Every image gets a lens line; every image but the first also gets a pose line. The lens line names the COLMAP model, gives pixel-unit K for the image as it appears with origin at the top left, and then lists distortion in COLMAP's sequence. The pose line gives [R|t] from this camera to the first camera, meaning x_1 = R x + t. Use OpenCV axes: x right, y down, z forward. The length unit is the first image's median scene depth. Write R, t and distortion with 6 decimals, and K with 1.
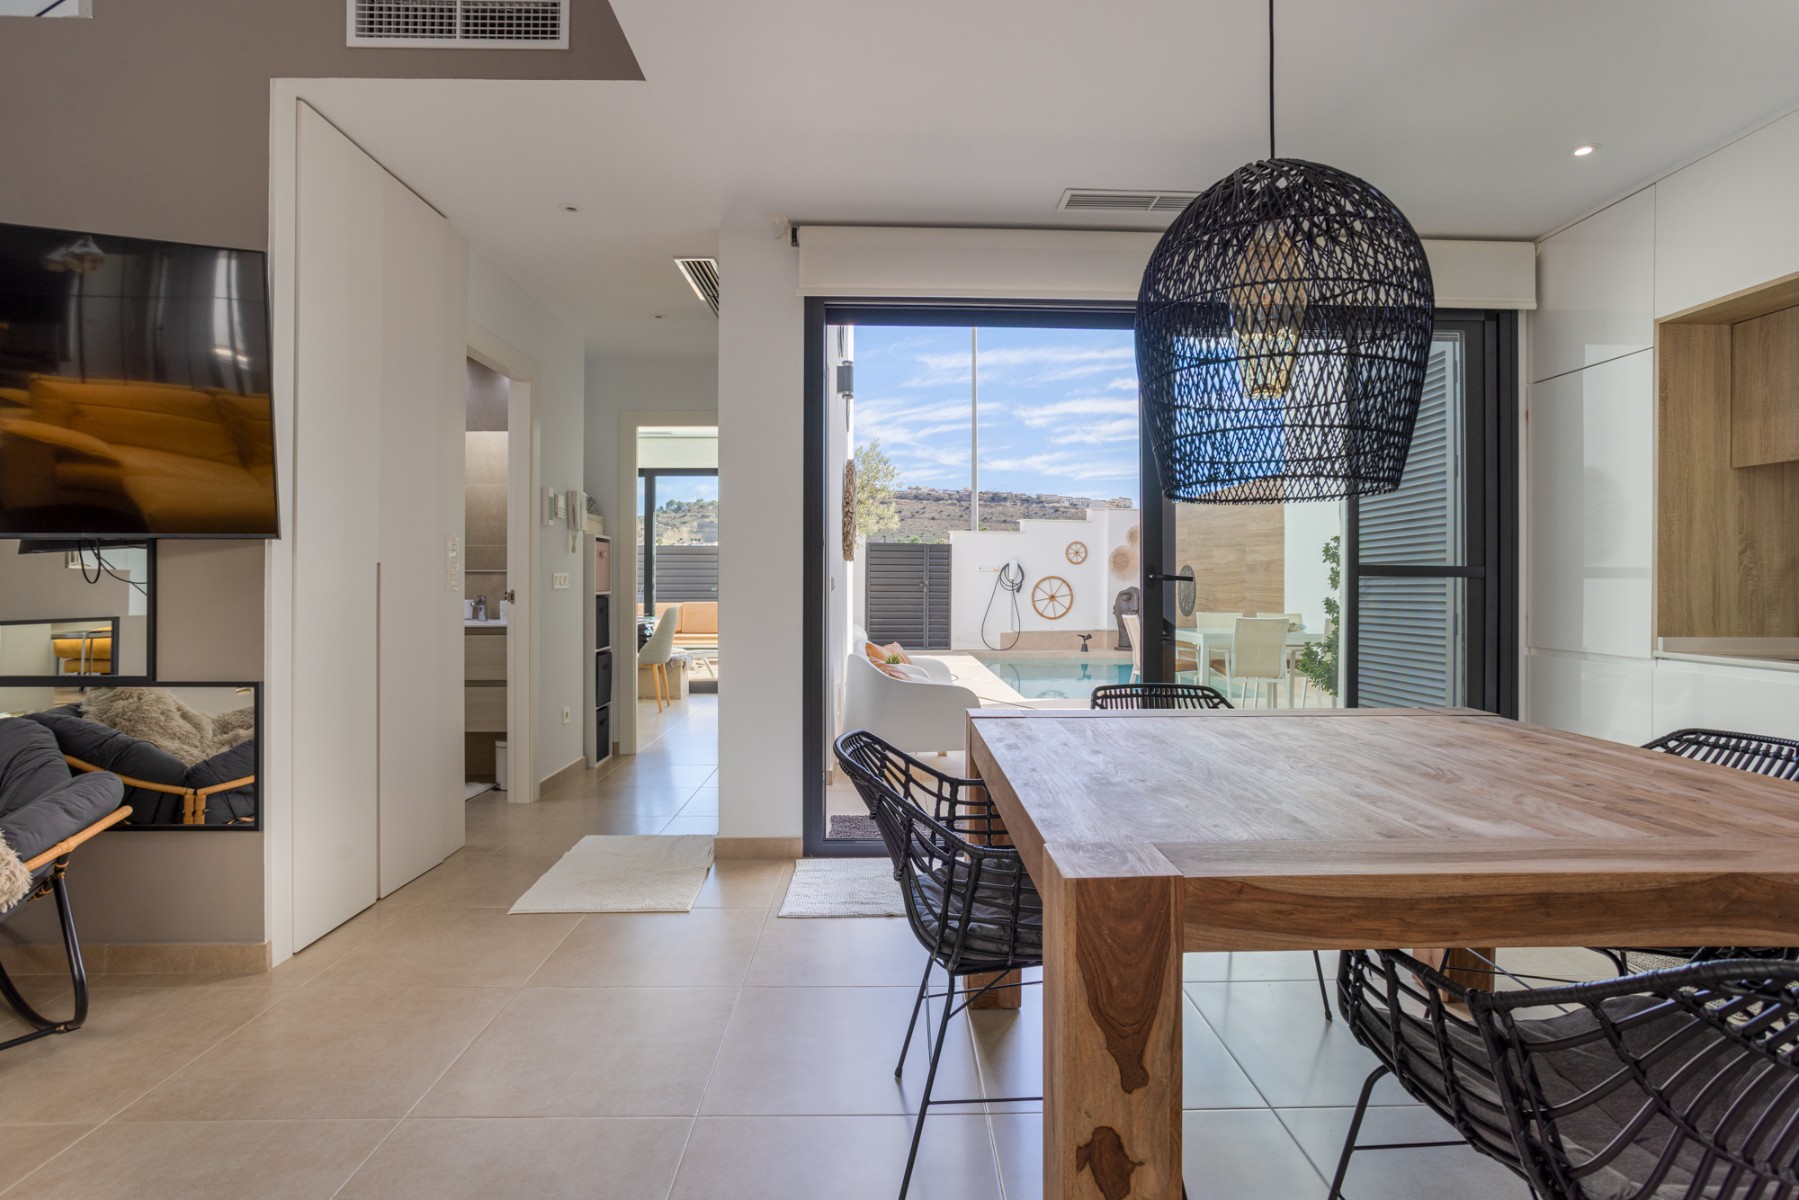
lens RADIAL K [[903.9, 0, 907.0], [0, 903.9, 586.3], [0, 0, 1]] dist [-0.040027, 0.026895]
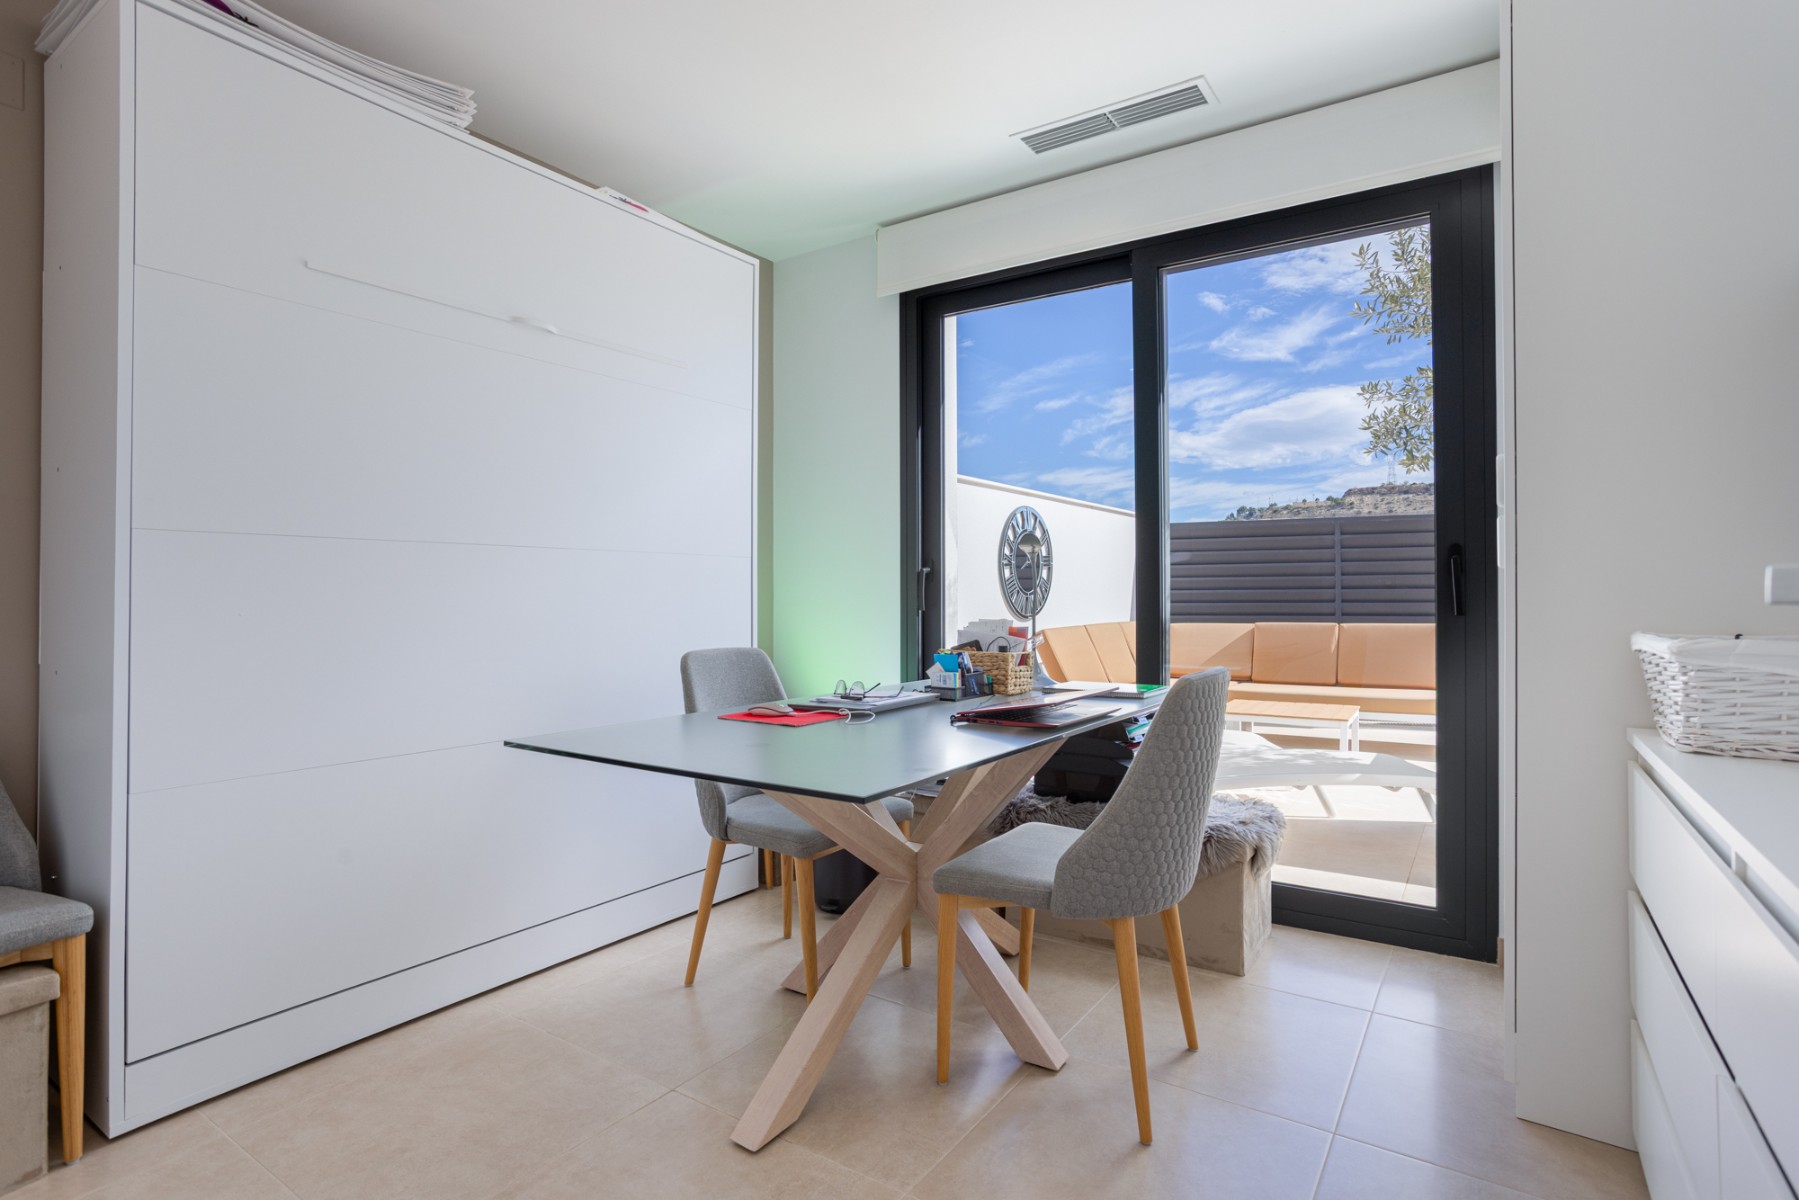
lens RADIAL K [[906.6, 0, 902.9], [0, 906.6, 587.9], [0, 0, 1]] dist [-0.039587, 0.026610]
pose [[0.816158, -0.005735, -0.577800, -0.242059], [0.000714, 0.999960, -0.008917, 0.005775], [0.577828, 0.006865, 0.816130, 0.989557]]
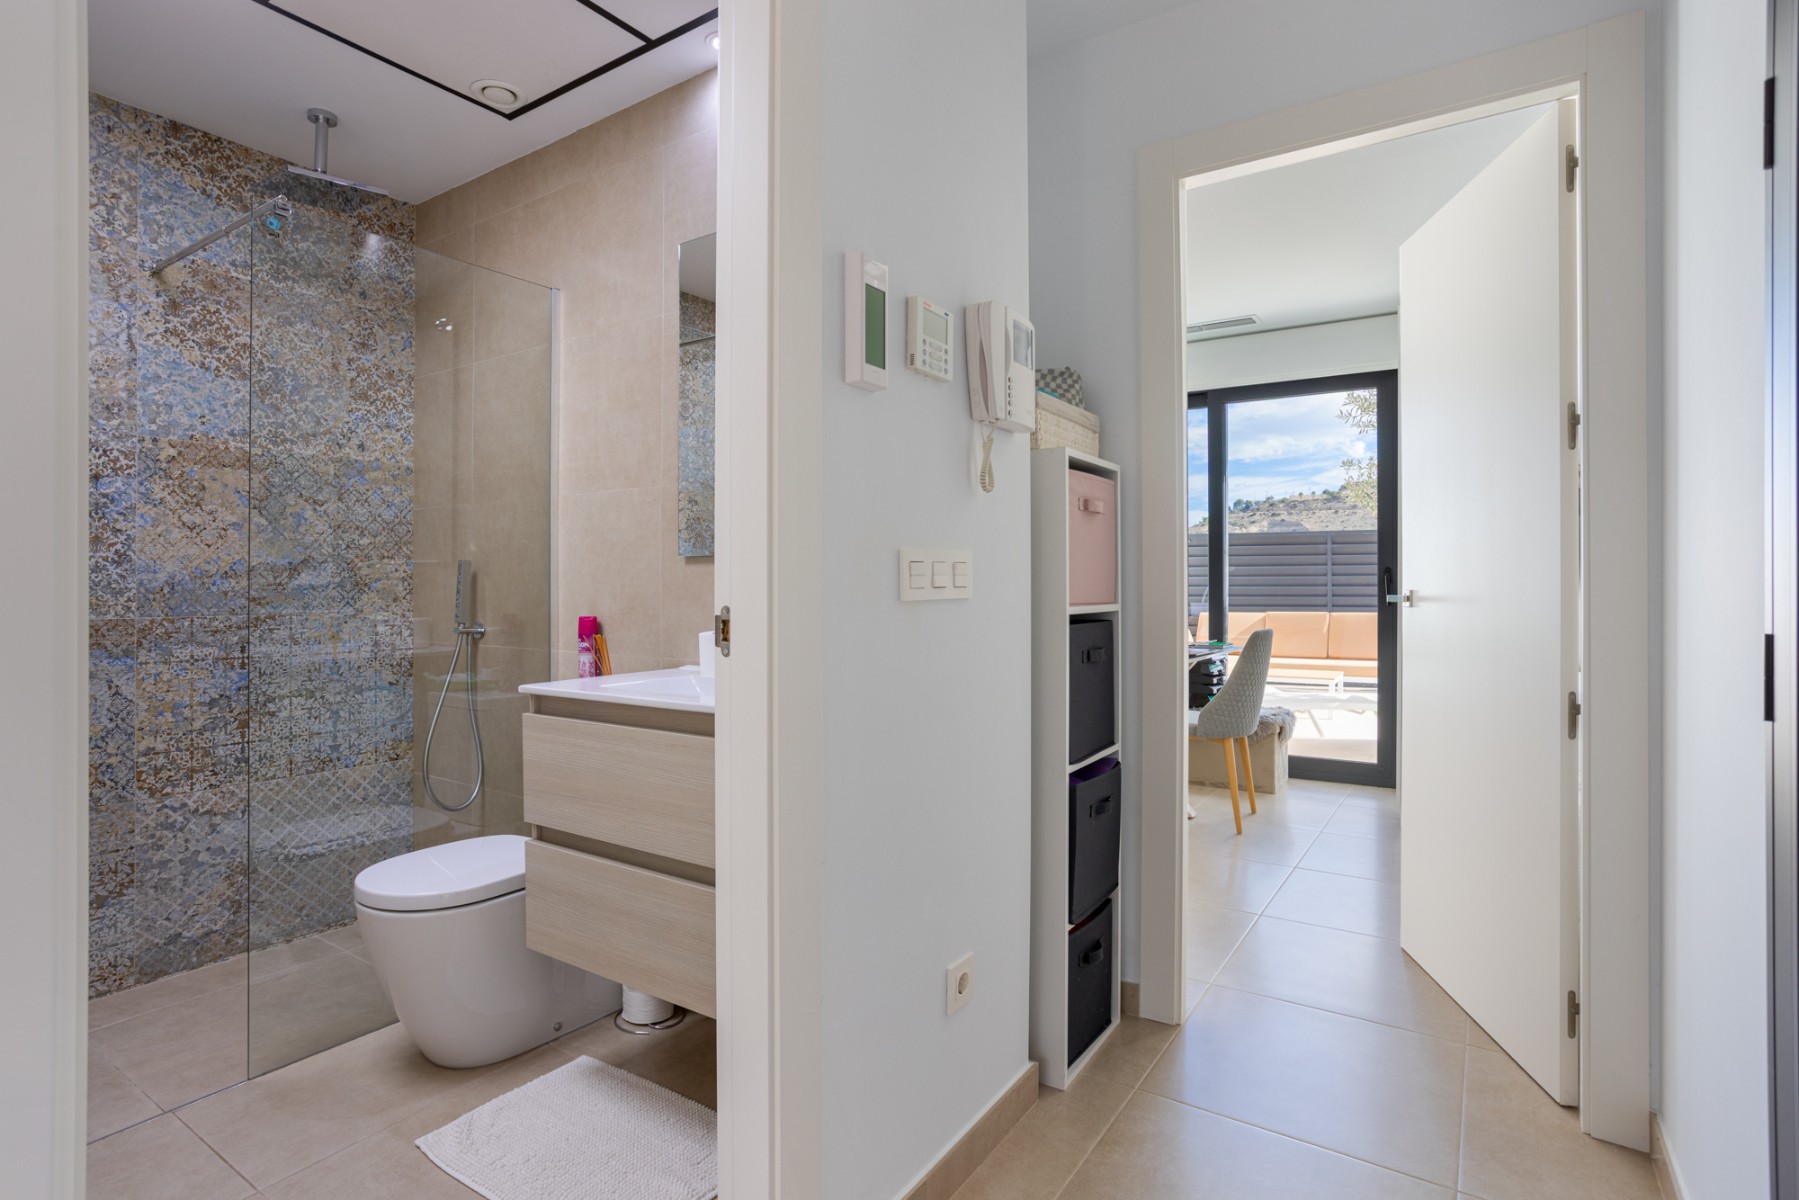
lens RADIAL K [[906.6, 0, 902.9], [0, 906.6, 587.9], [0, 0, 1]] dist [-0.039587, 0.026610]
pose [[0.818116, -0.004598, -0.575035, -0.162702], [0.003943, 0.999989, -0.002387, -0.000416], [0.575040, -0.000315, 0.818125, 0.567163]]
